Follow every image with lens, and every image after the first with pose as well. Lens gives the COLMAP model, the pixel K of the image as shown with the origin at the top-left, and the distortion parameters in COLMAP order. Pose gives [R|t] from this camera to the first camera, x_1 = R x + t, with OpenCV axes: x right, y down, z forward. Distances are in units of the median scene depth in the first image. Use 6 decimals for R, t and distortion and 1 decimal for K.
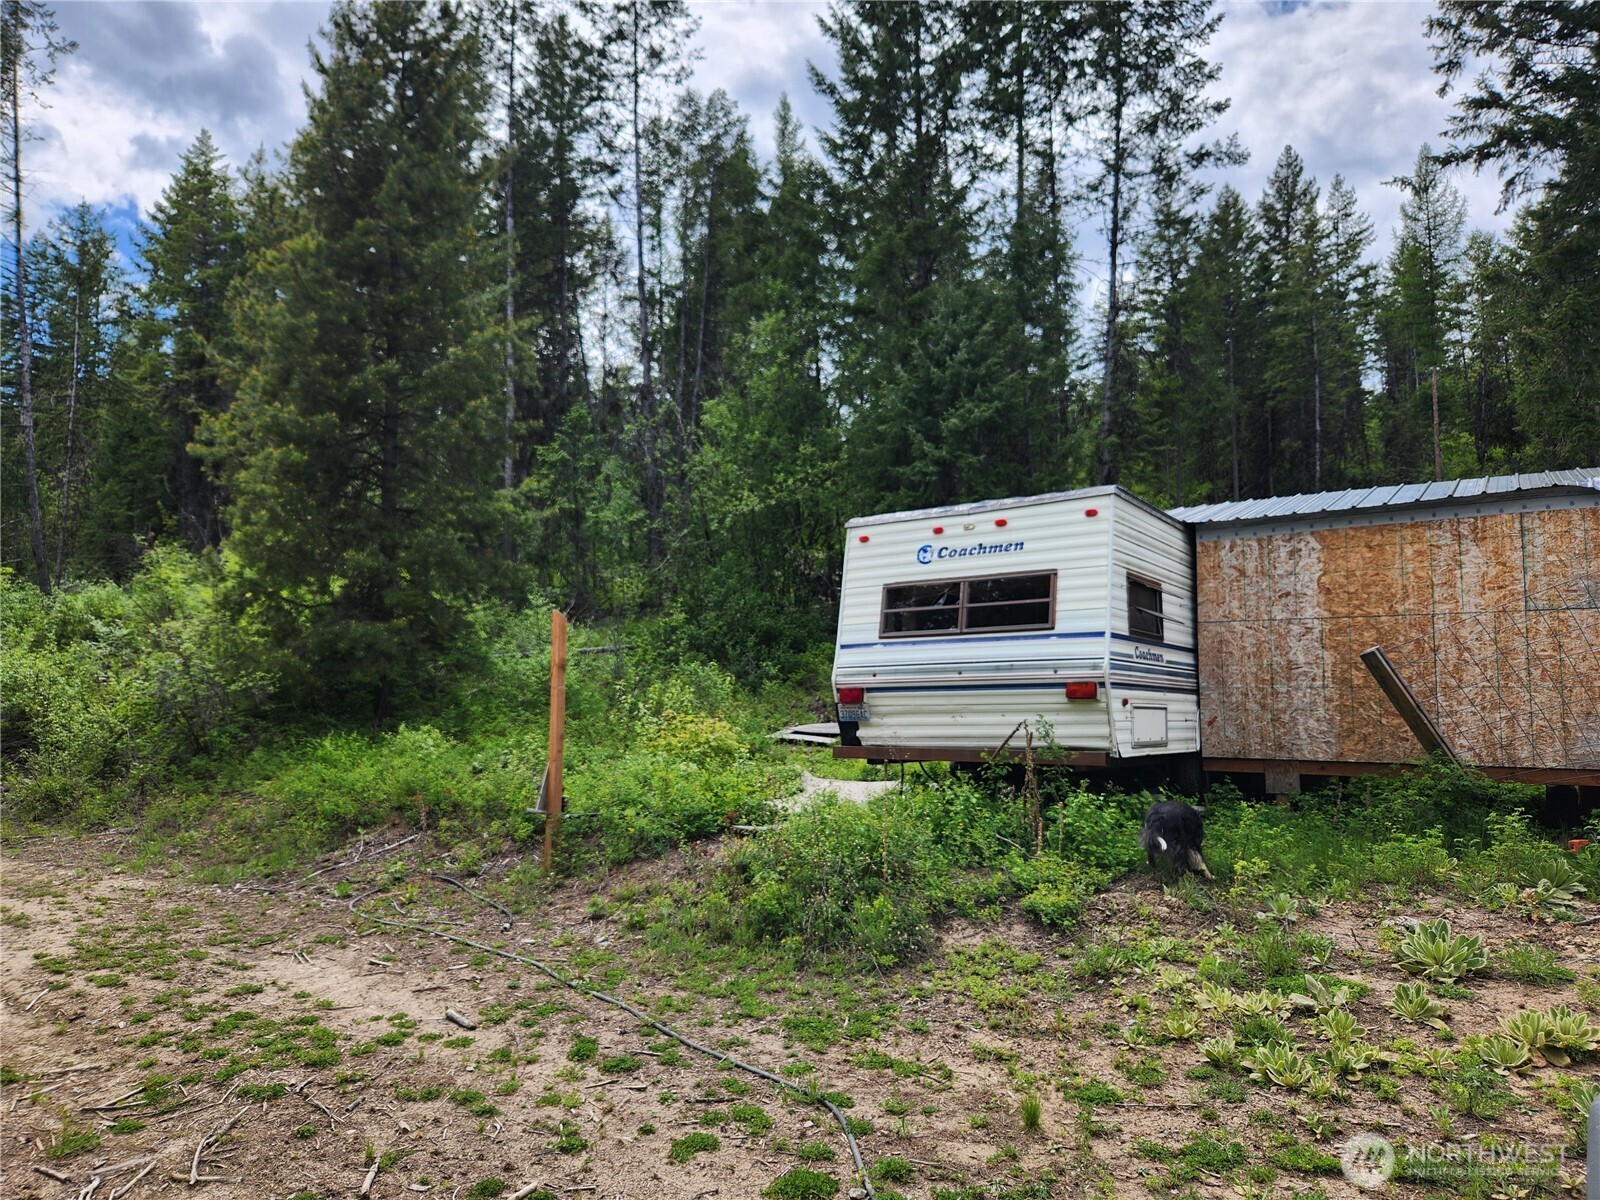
lens RADIAL K [[1076.2, 0, 800.0], [0, 1076.2, 600.0], [0, 0, 1]] dist [0.000728, 0.000511]
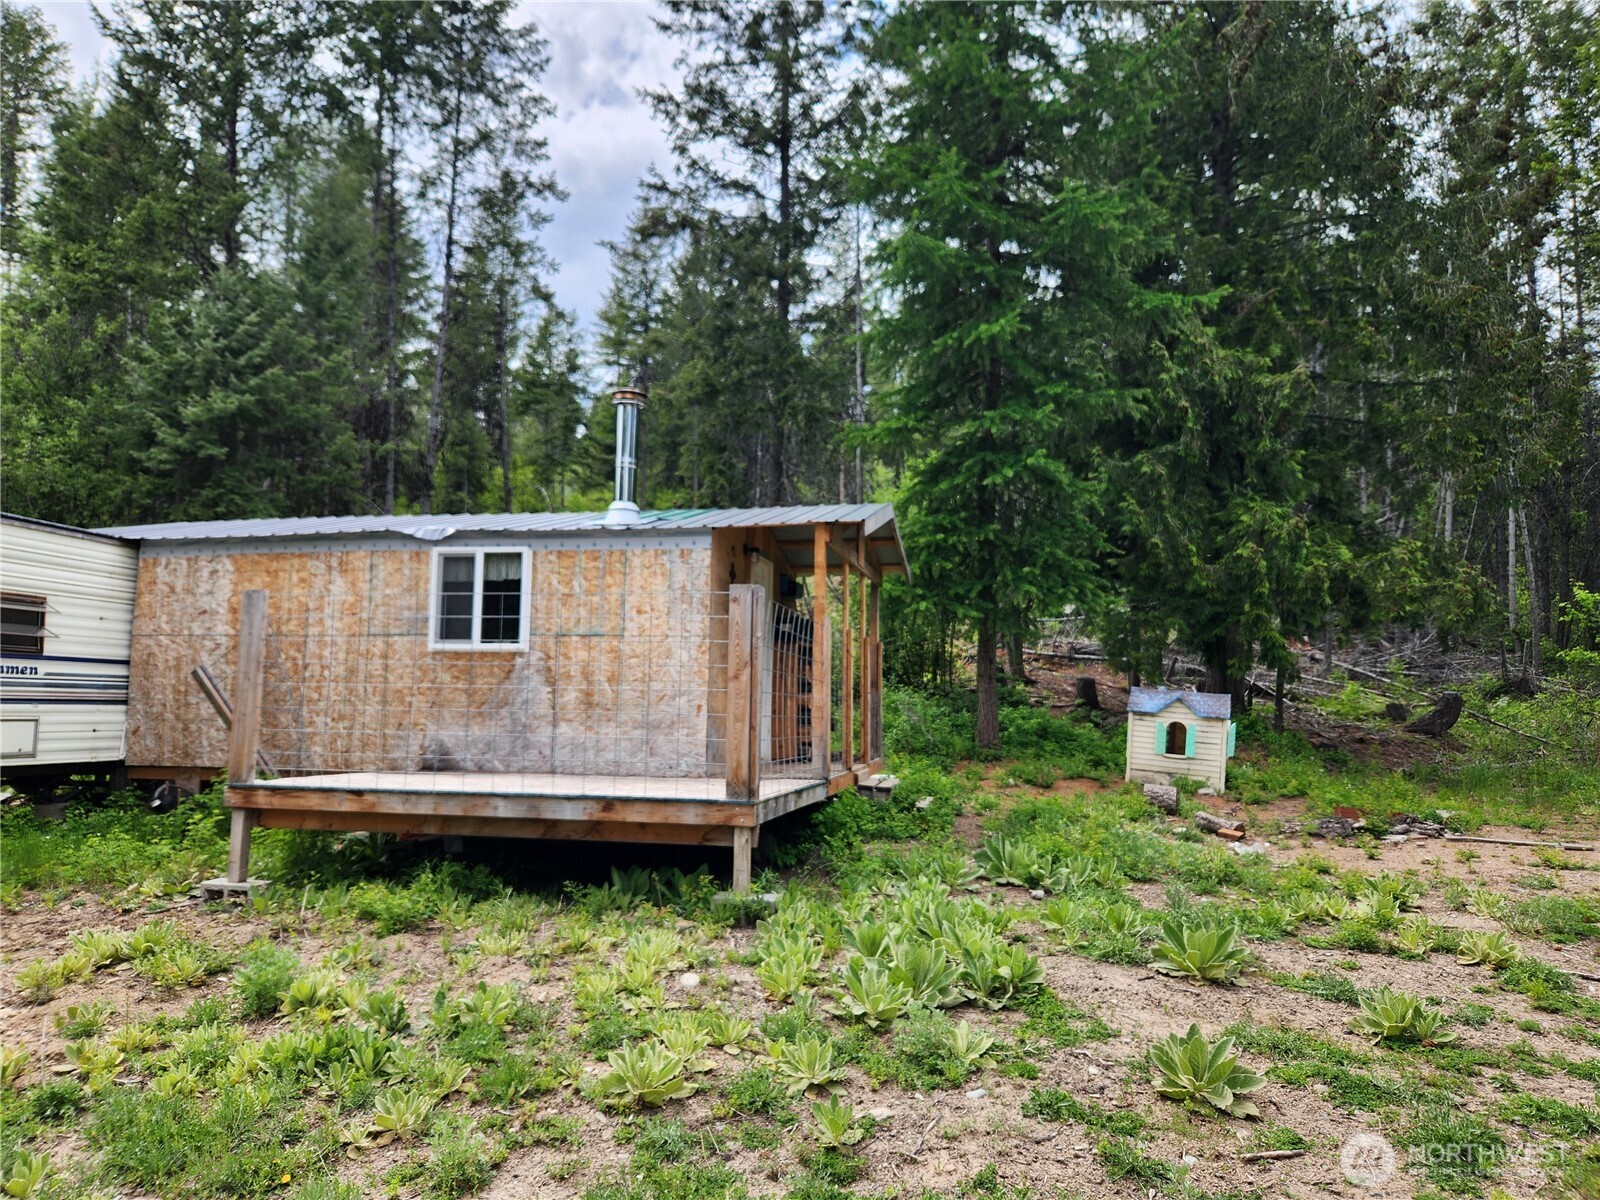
lens RADIAL K [[1051.1, 0, 800.0], [0, 1051.1, 600.0], [0, 0, 1]] dist [0.031840, -0.000914]
pose [[0.918854, 0.040020, 0.392564, 0.573579], [-0.044422, 0.999011, 0.002132, -0.044939], [-0.392090, -0.019397, 0.919722, -0.199350]]
